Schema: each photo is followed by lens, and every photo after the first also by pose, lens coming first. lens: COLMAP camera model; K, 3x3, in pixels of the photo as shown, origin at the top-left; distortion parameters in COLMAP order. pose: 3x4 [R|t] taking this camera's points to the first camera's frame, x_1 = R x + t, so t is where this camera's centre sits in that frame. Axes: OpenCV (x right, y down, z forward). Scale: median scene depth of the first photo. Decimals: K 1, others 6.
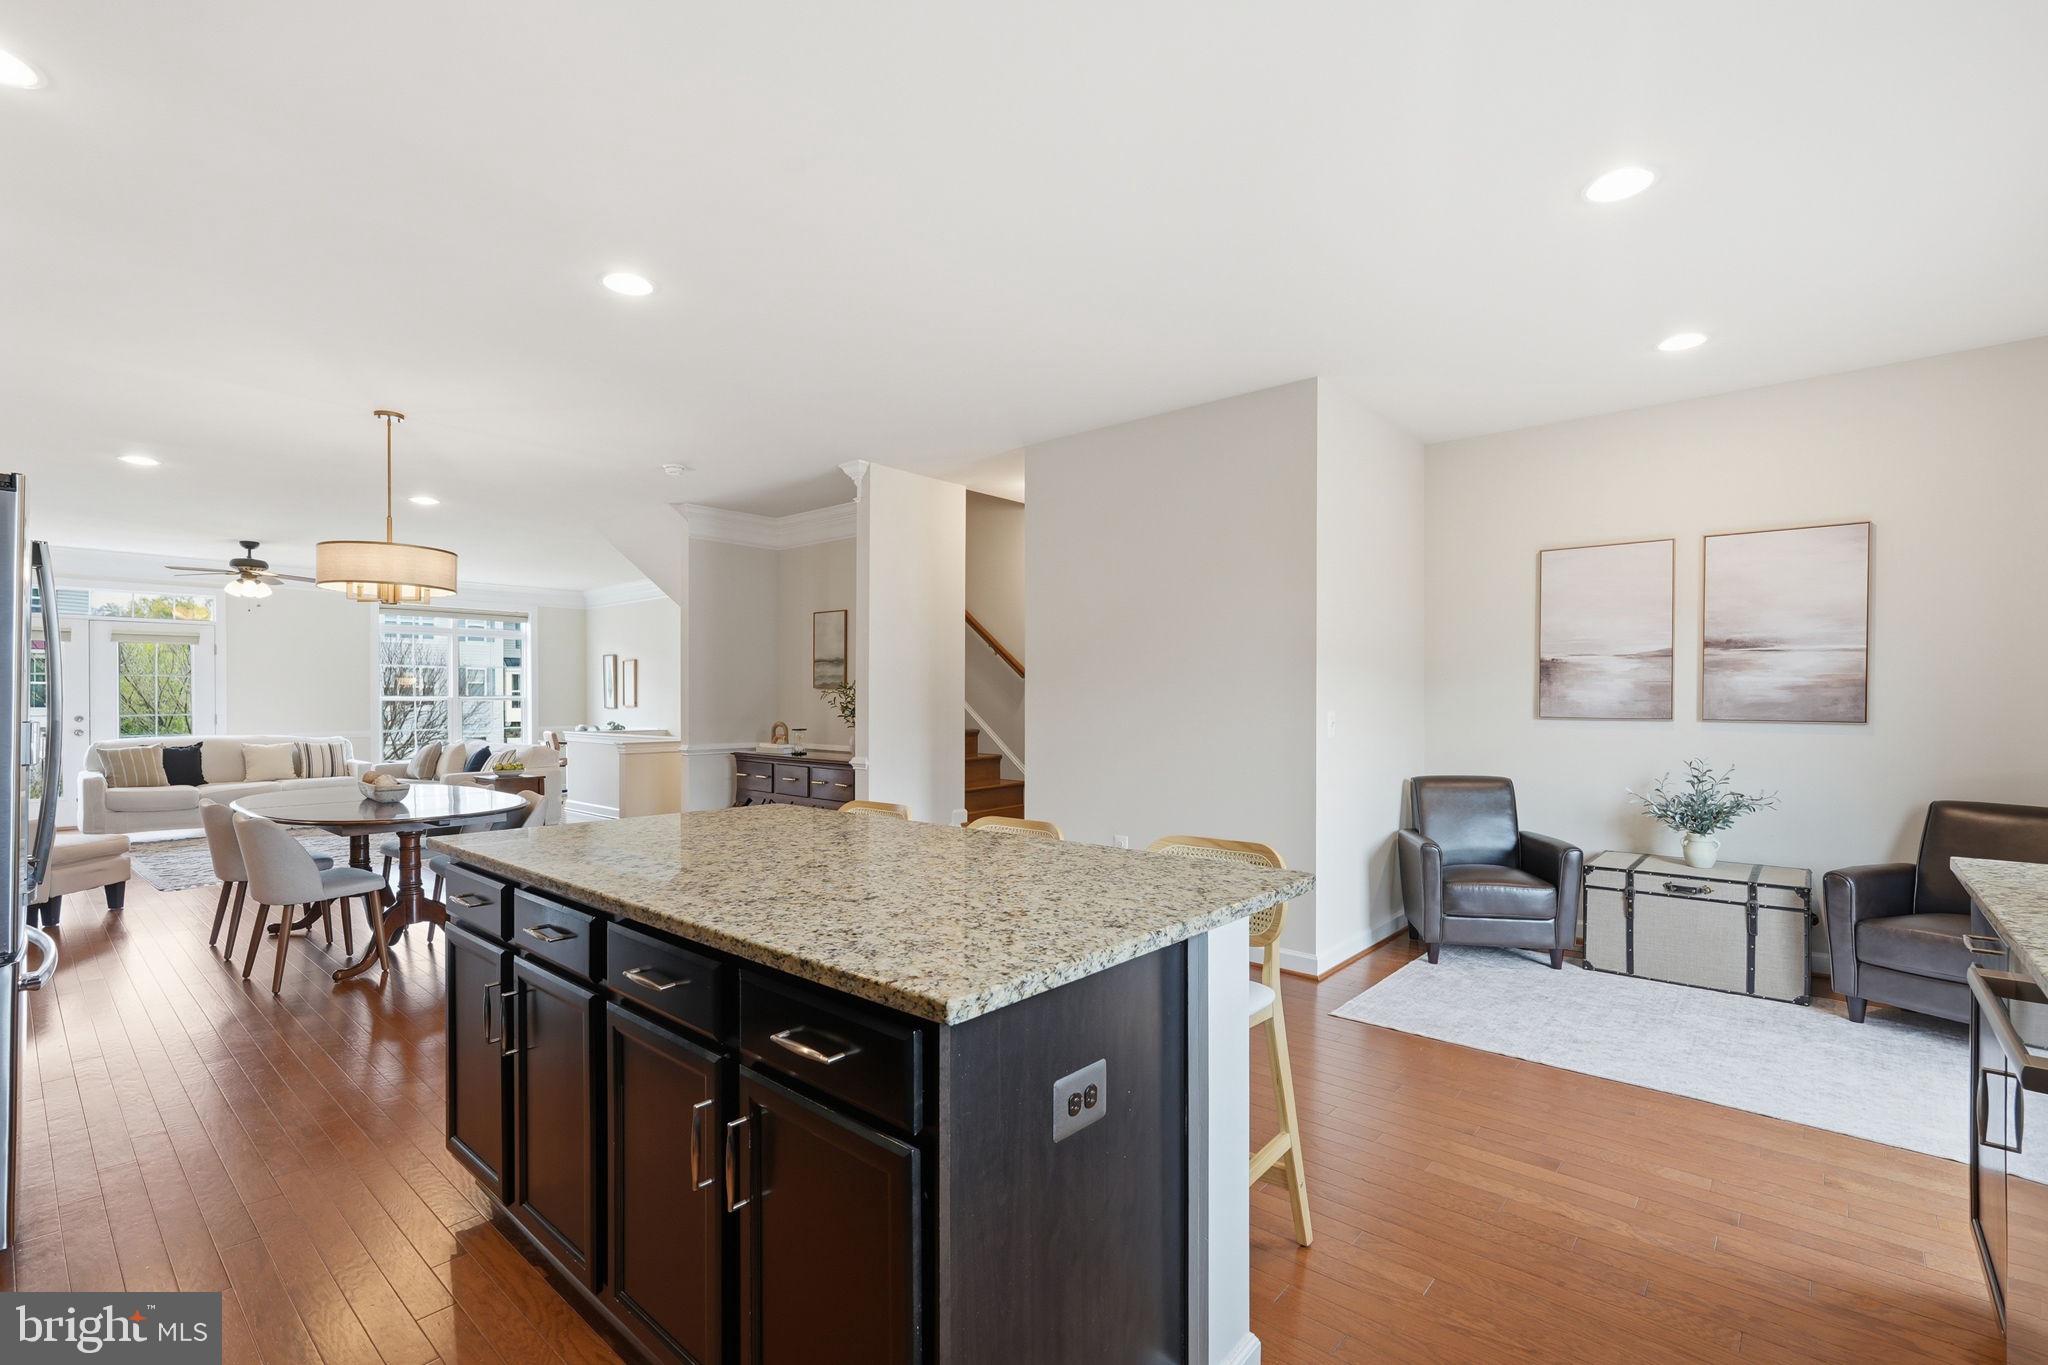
lens RADIAL K [[928.5, 0, 1020.6], [0, 928.5, 692.9], [0, 0, 1]] dist [-0.001671, 0.000619]
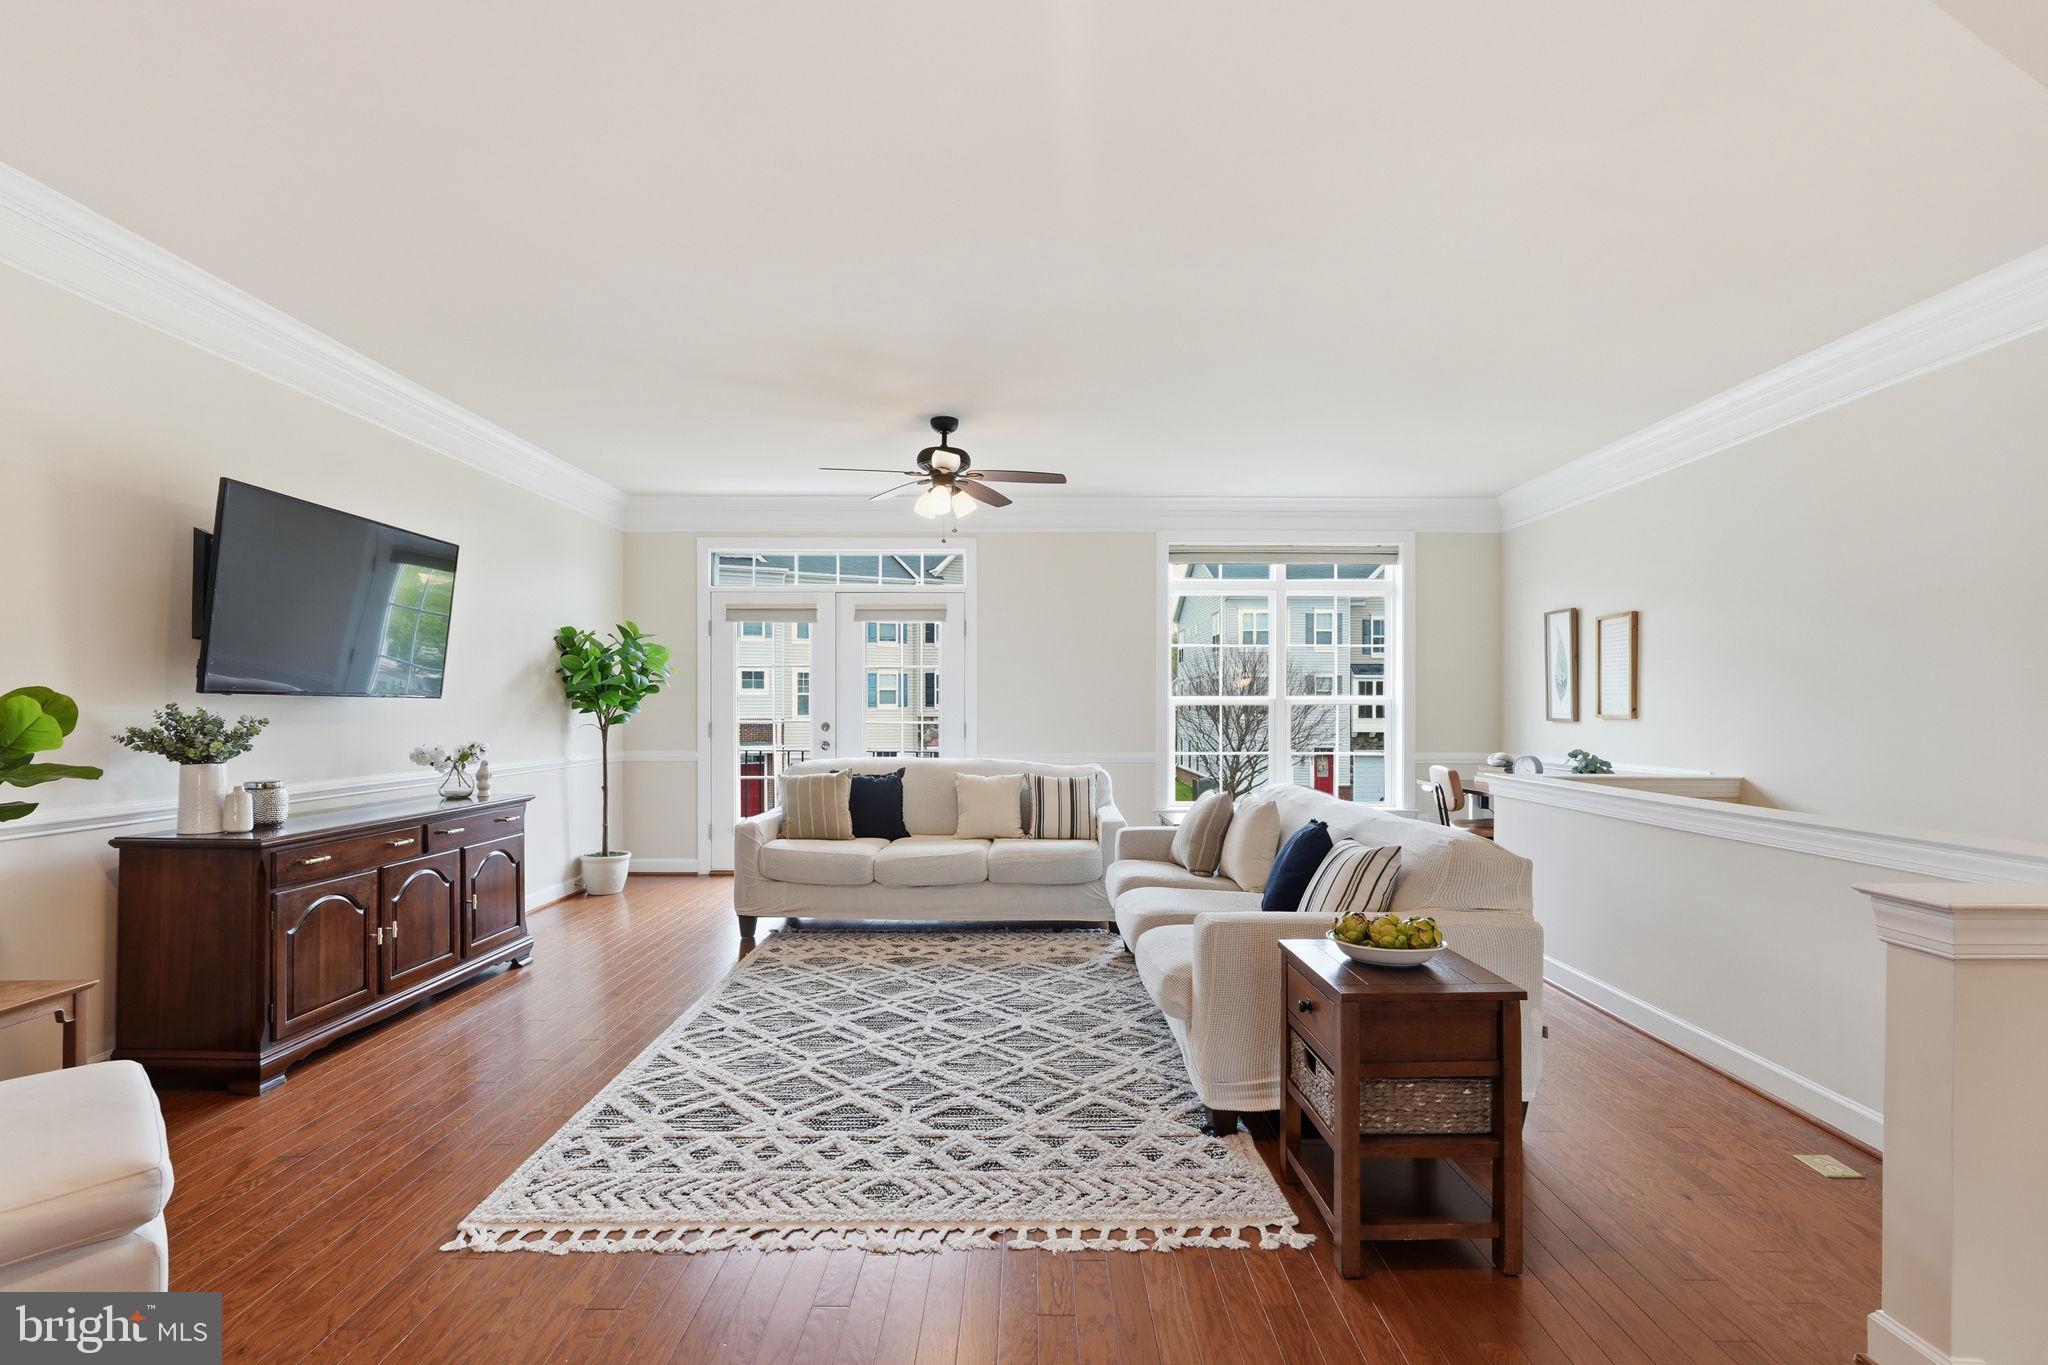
lens RADIAL K [[928.5, 0, 1020.6], [0, 928.5, 692.9], [0, 0, 1]] dist [-0.001671, 0.000619]
pose [[0.660610, -0.008198, -0.750684, -0.357575], [0.000089, 0.999941, -0.010842, 0.009732], [0.750729, 0.007096, 0.660572, 0.631597]]
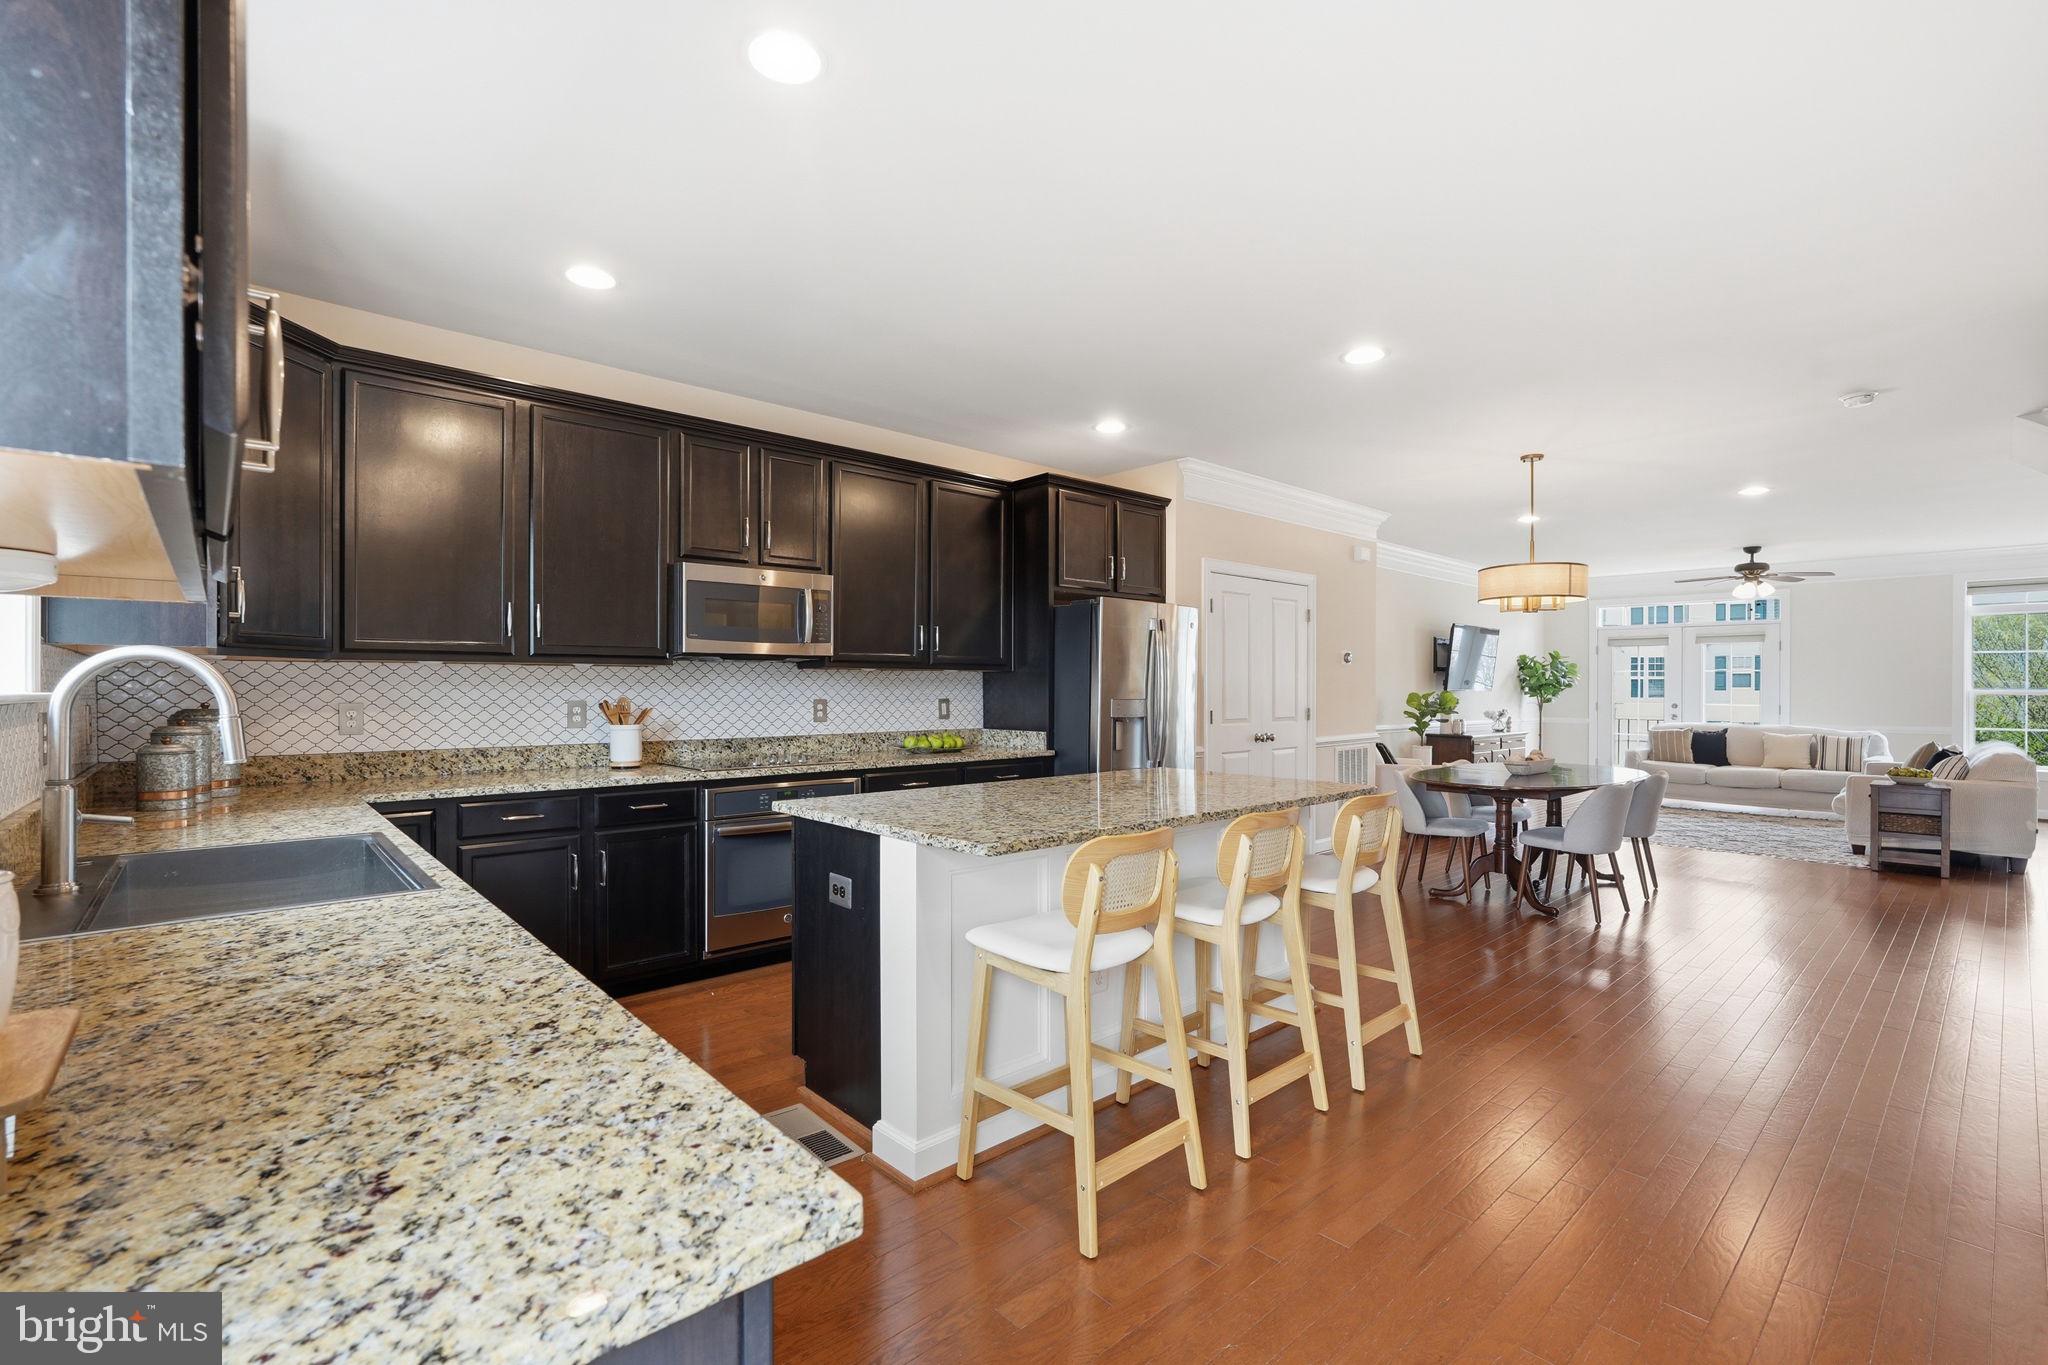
lens RADIAL K [[900.6, 0, 1024.0], [0, 900.6, 682.5], [0, 0, 1]] dist [-0.000003, 0.000339]
pose [[-0.100534, -0.002353, -0.994931, 0.299869], [0.001310, 0.999996, -0.002497, -0.001523], [0.994933, -0.001554, -0.100530, 0.241992]]
